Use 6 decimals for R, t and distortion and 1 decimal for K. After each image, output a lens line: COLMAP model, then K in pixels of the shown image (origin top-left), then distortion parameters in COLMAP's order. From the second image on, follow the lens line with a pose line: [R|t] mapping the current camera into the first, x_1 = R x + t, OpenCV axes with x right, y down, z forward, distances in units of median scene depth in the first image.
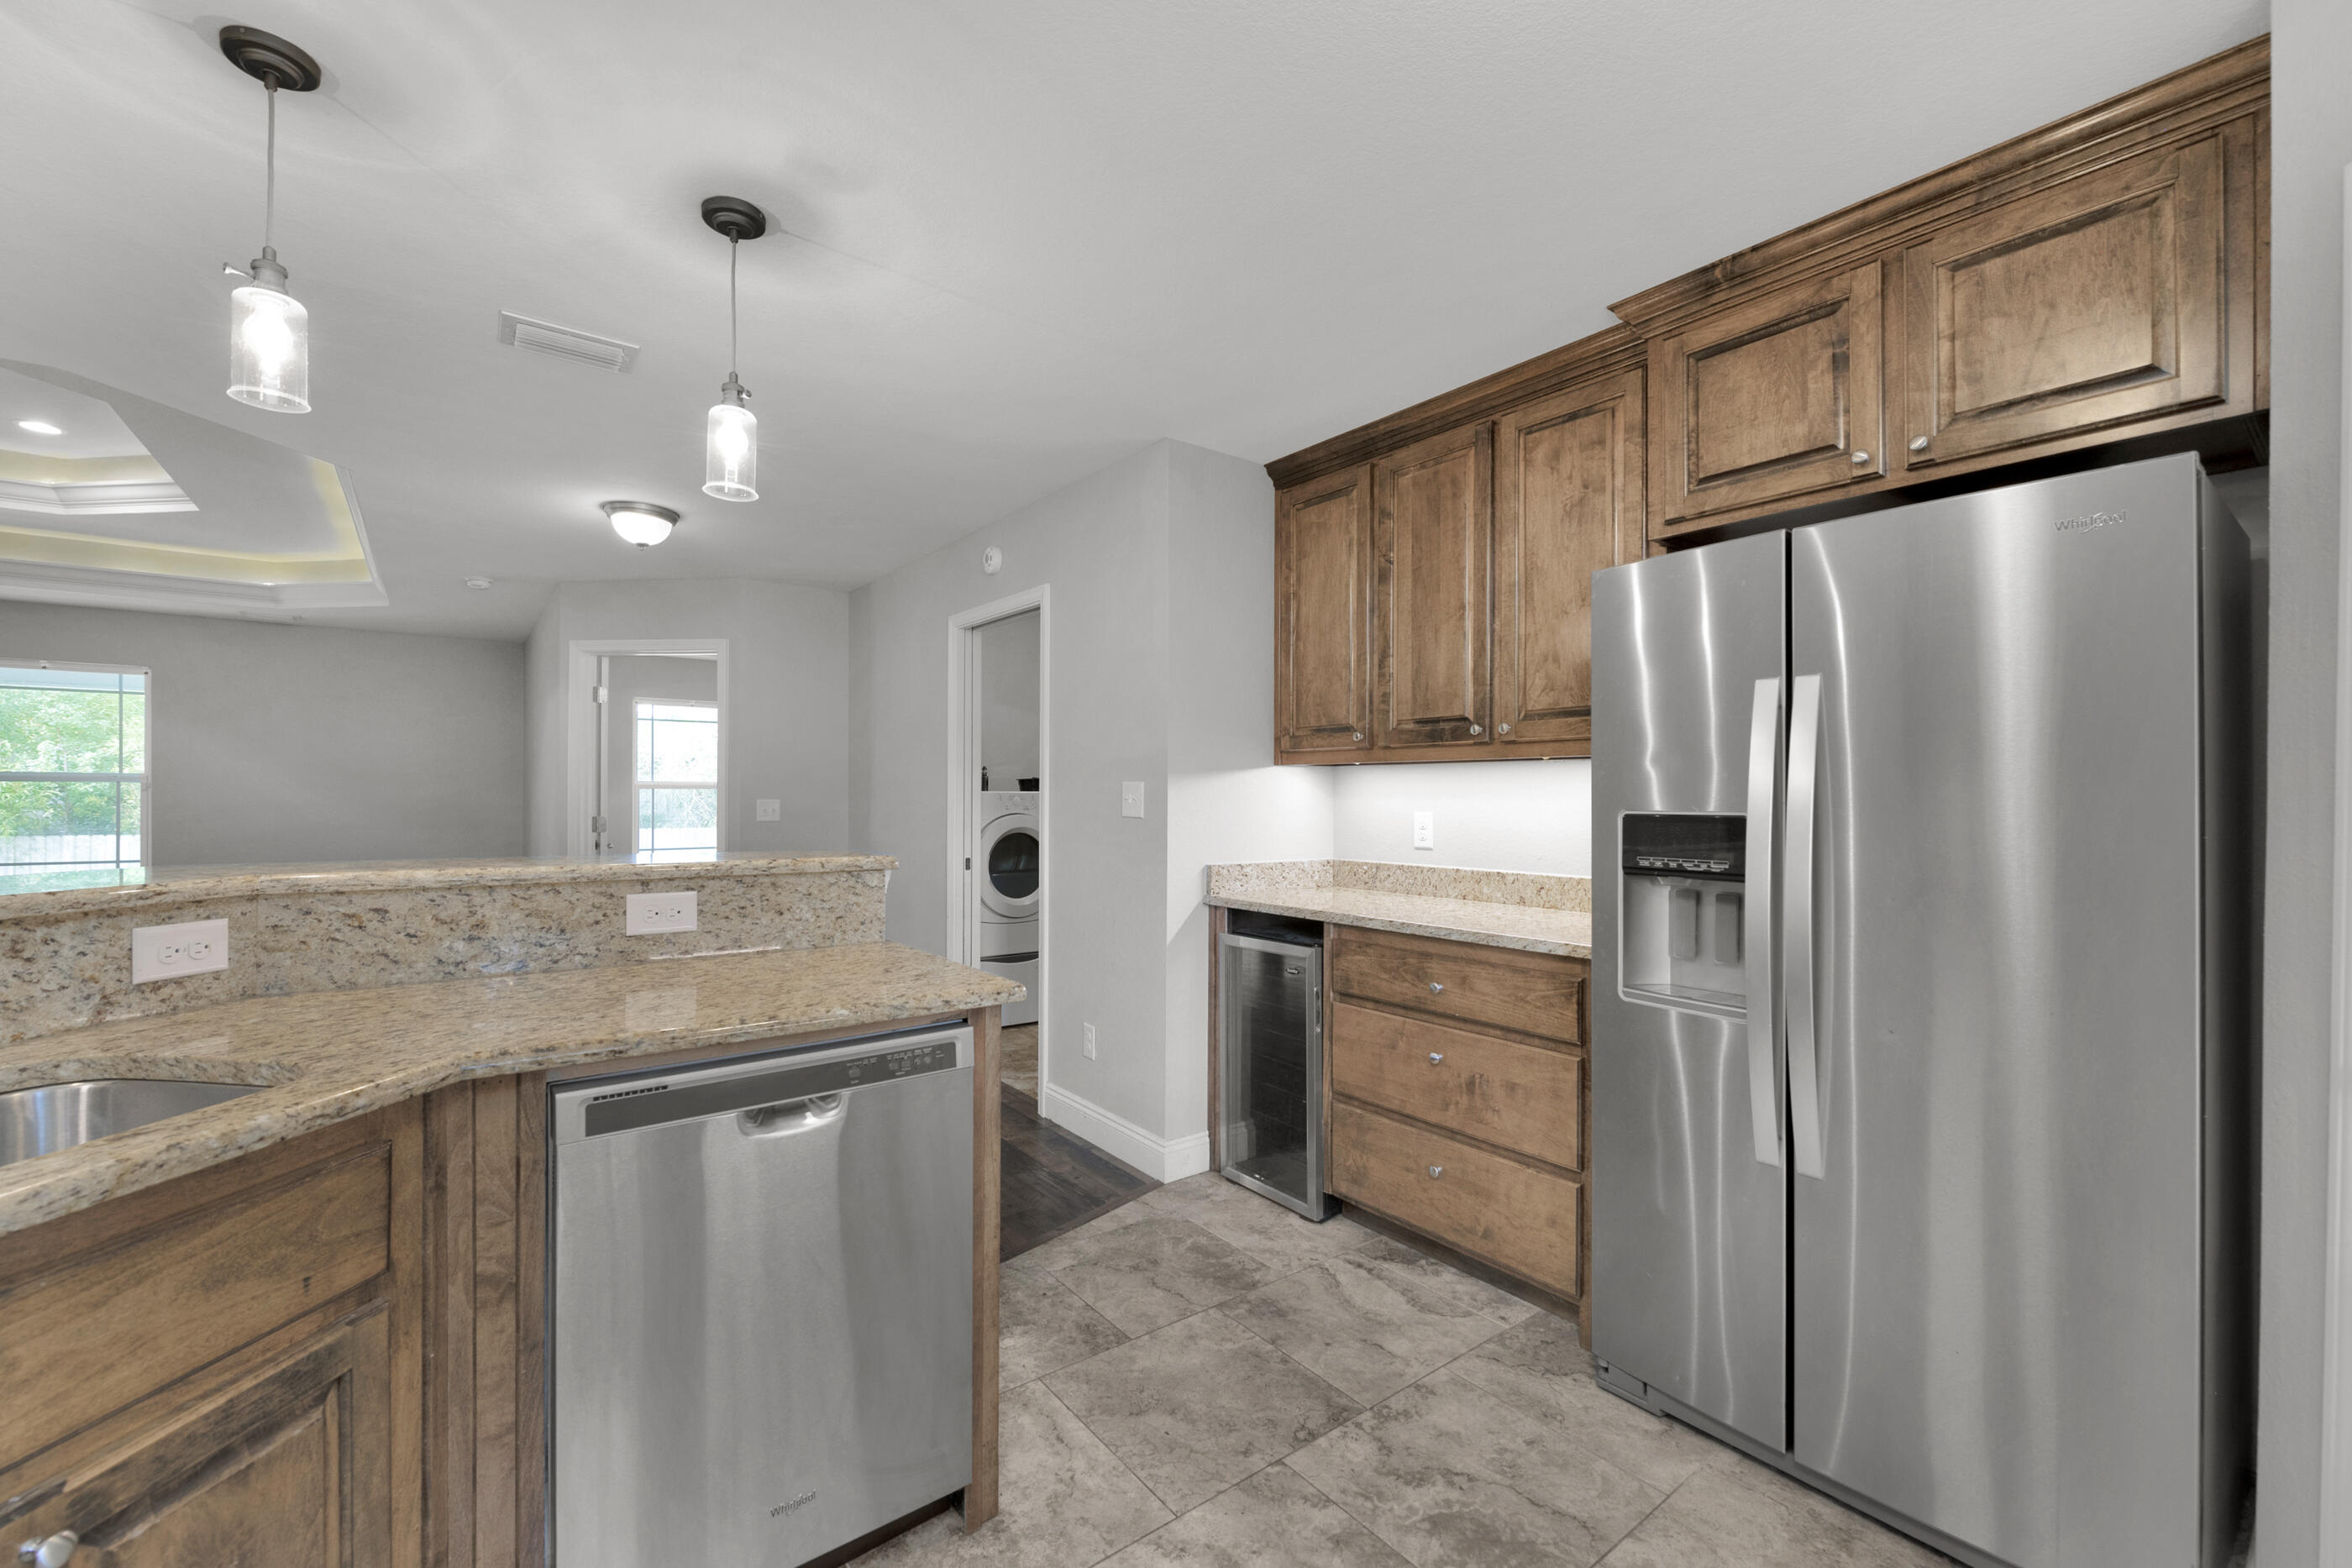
lens RADIAL K [[972.4, 0, 1151.7], [0, 972.4, 793.0], [0, 0, 1]] dist [0.000641, -0.000124]
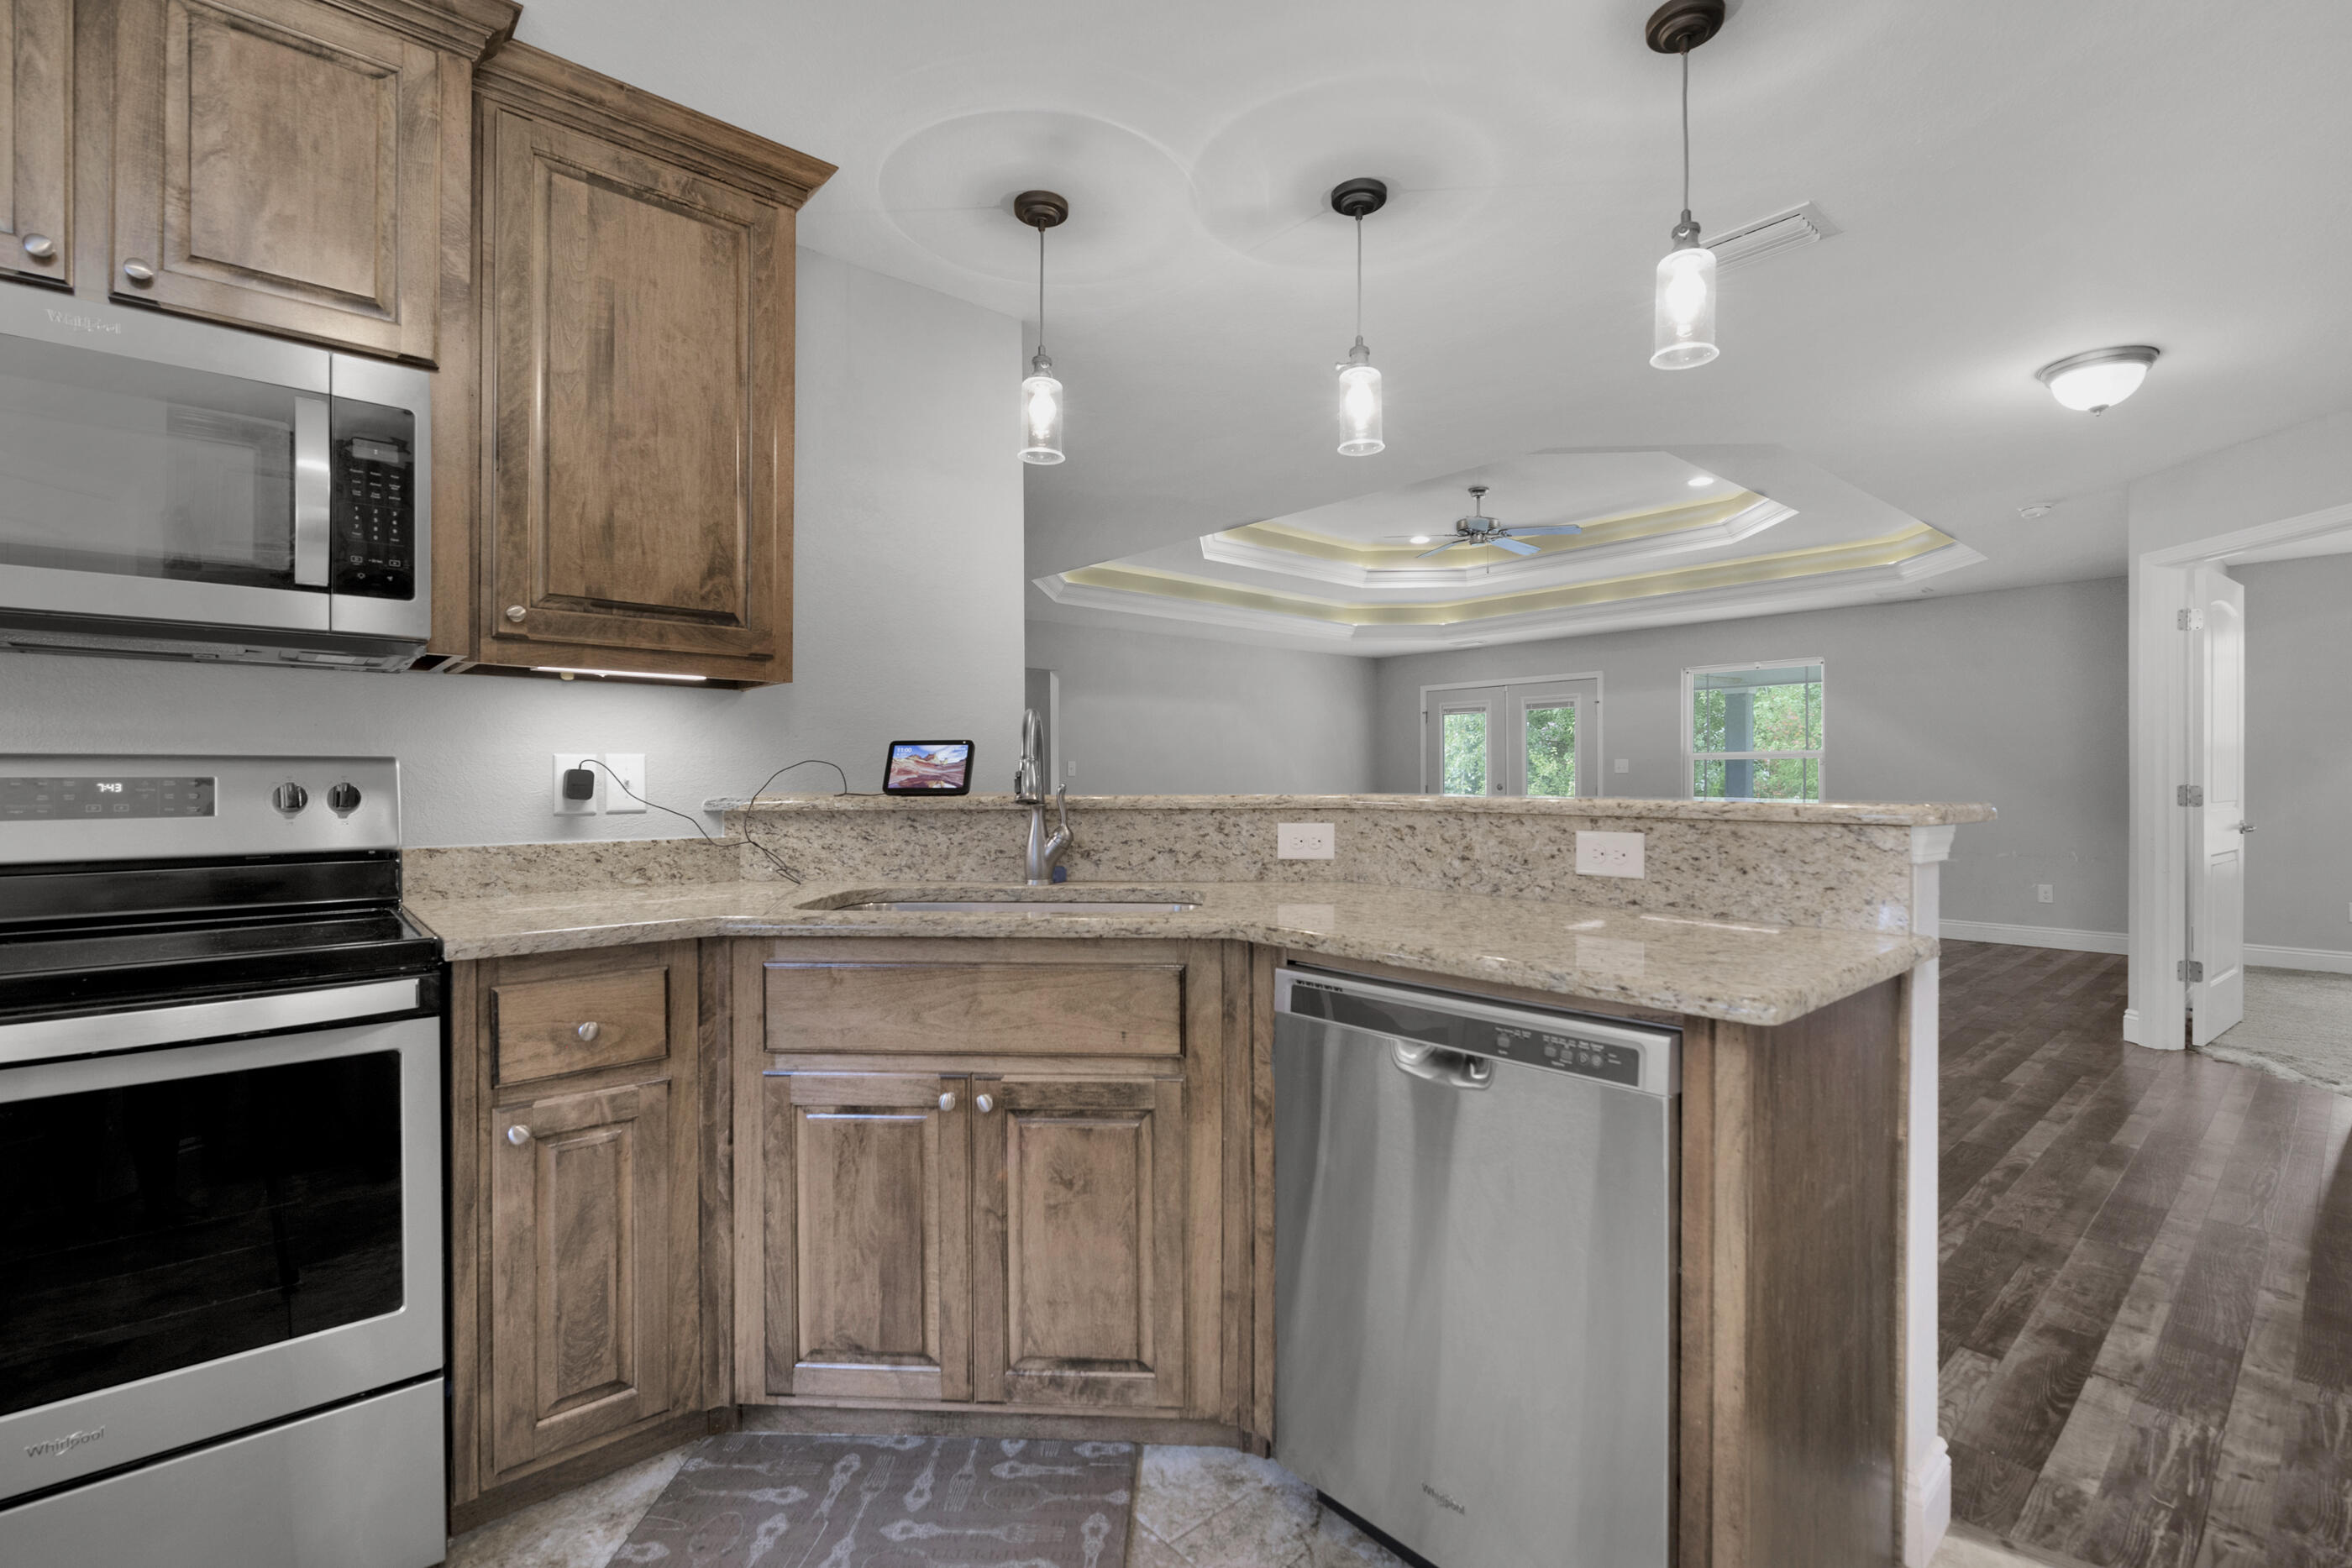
lens RADIAL K [[1030.9, 0, 1184.3], [0, 1030.9, 784.7], [0, 0, 1]] dist [0.005138, -0.006210]
pose [[0.081106, 0.001356, -0.996705, 0.414679], [0.004075, 0.999990, 0.001692, 0.053682], [0.996697, -0.004199, 0.081100, 0.512803]]
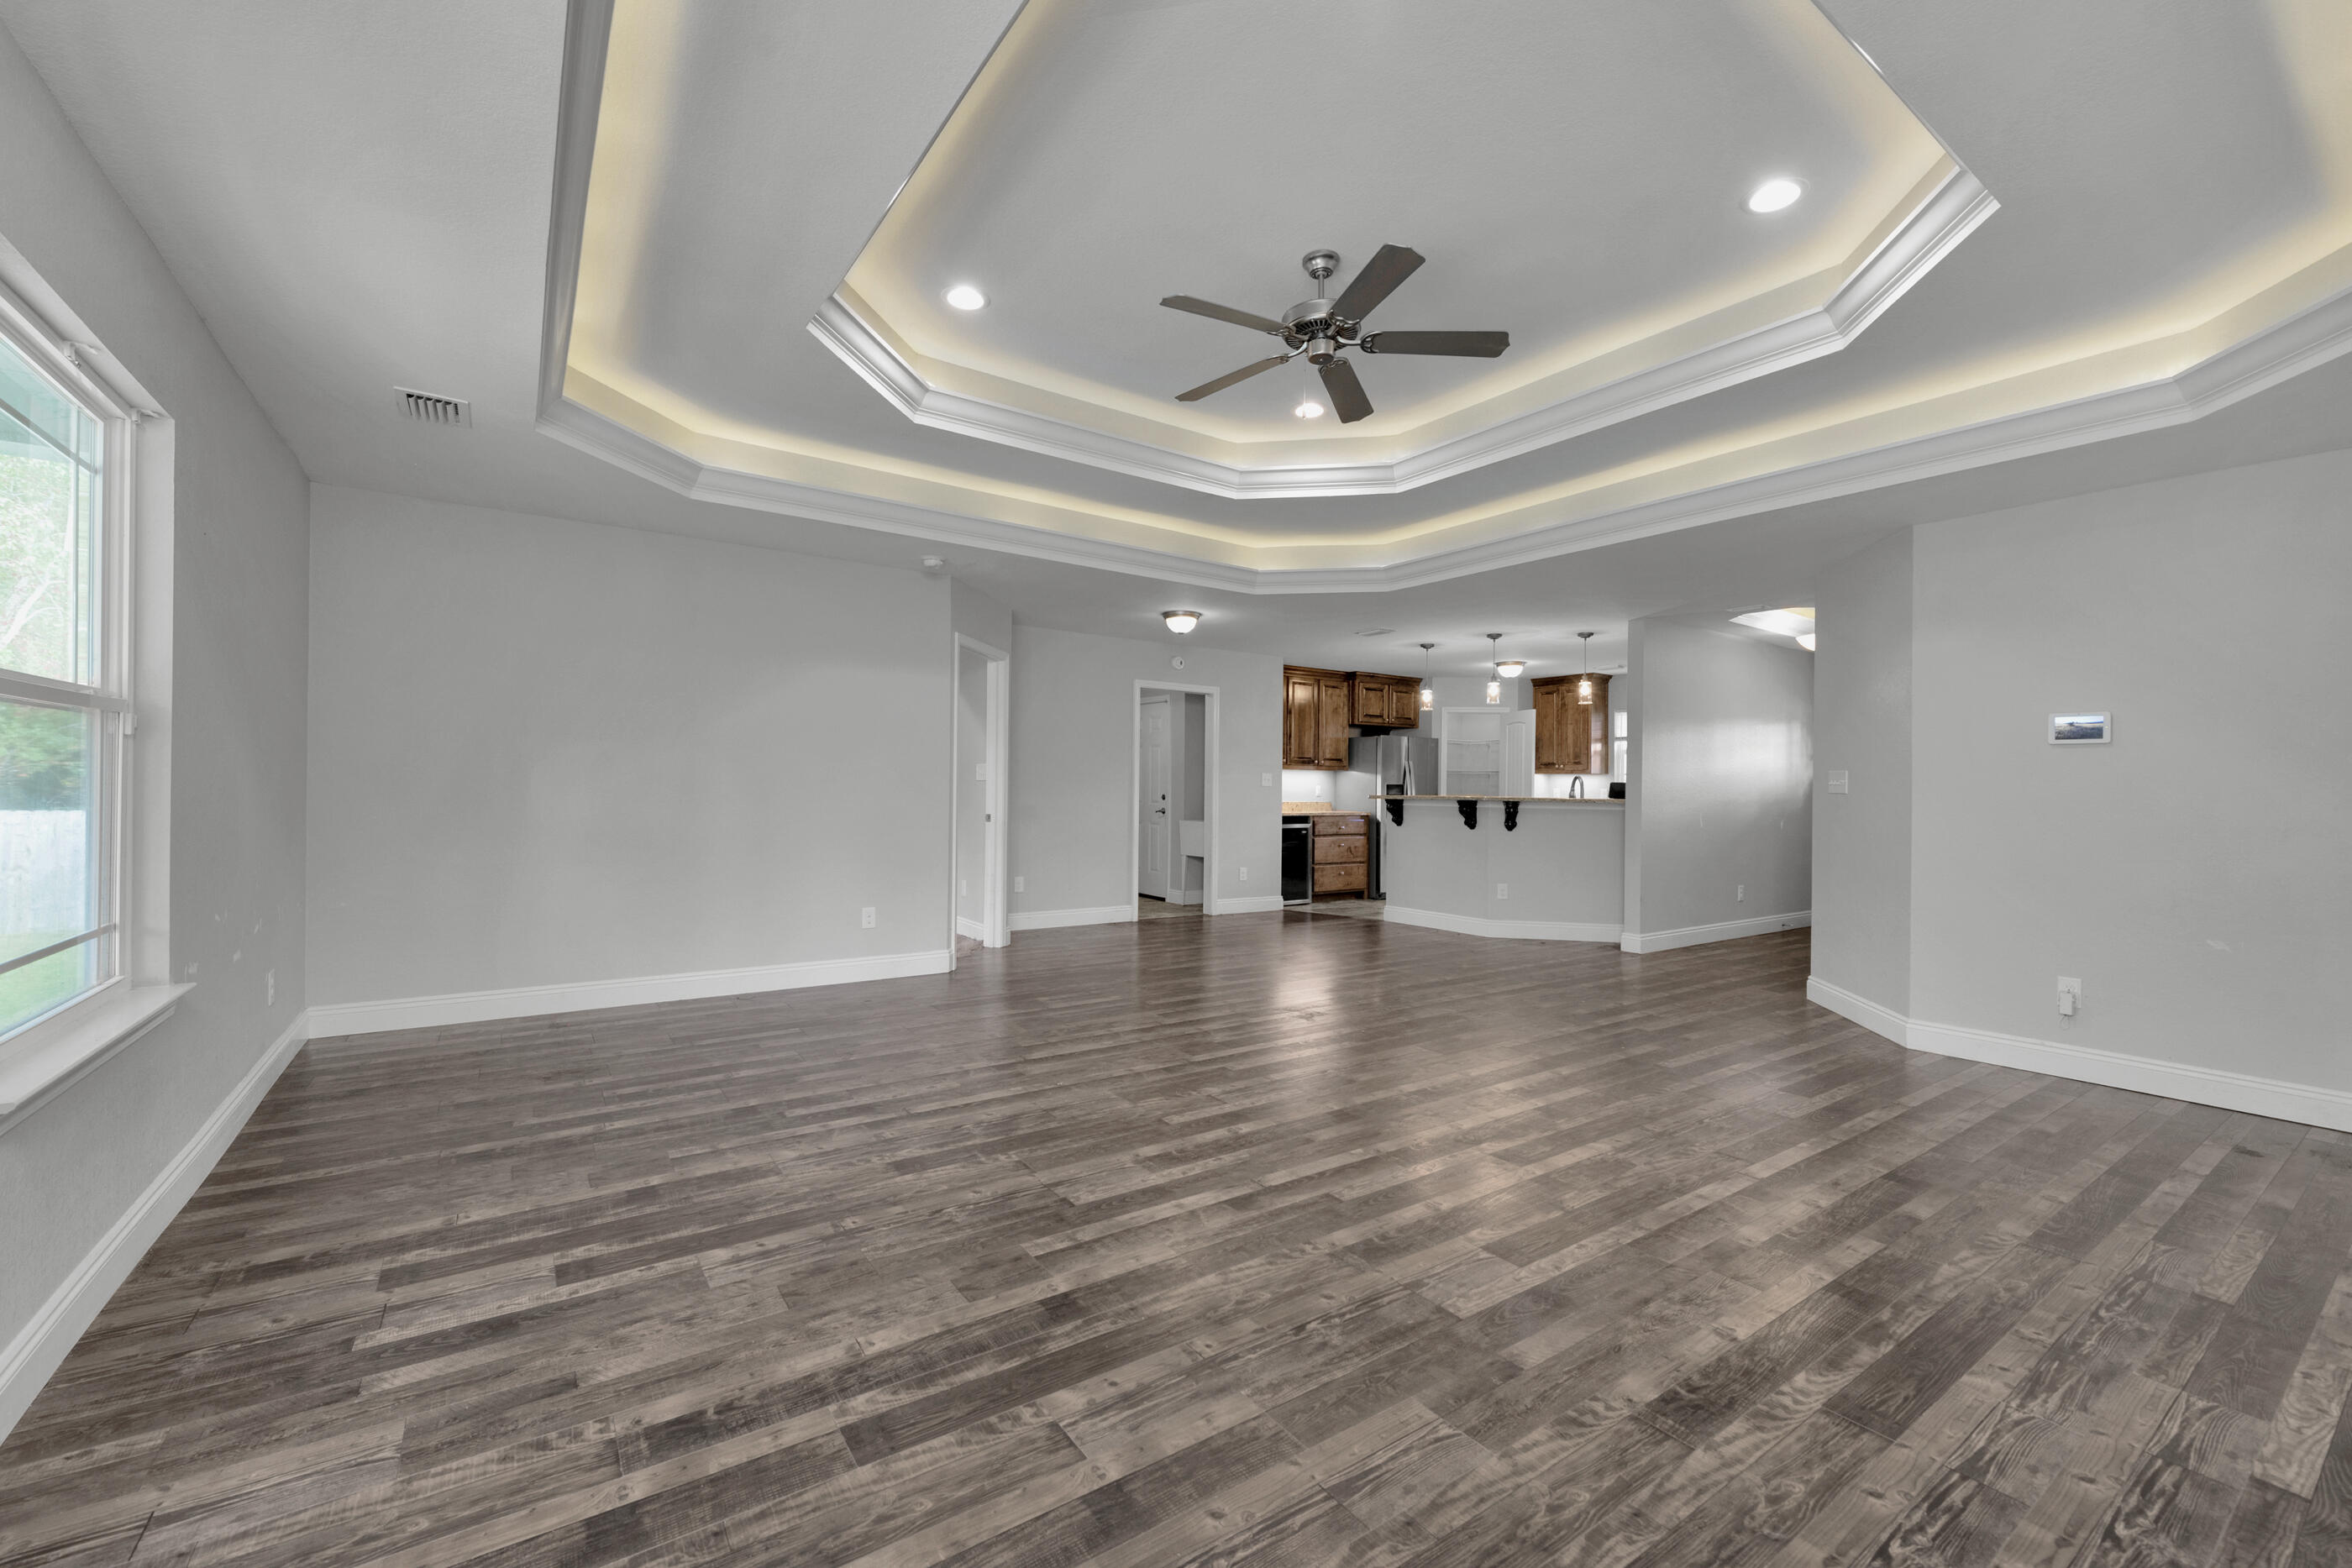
lens RADIAL K [[1002.3, 0, 1121.5], [0, 1002.3, 789.7], [0, 0, 1]] dist [0.002321, -0.000246]
pose [[0.033780, -0.004307, 0.999420, -4.940637], [-0.017203, 0.999840, 0.004890, 0.054890], [-0.999281, -0.017358, 0.033700, 2.281622]]
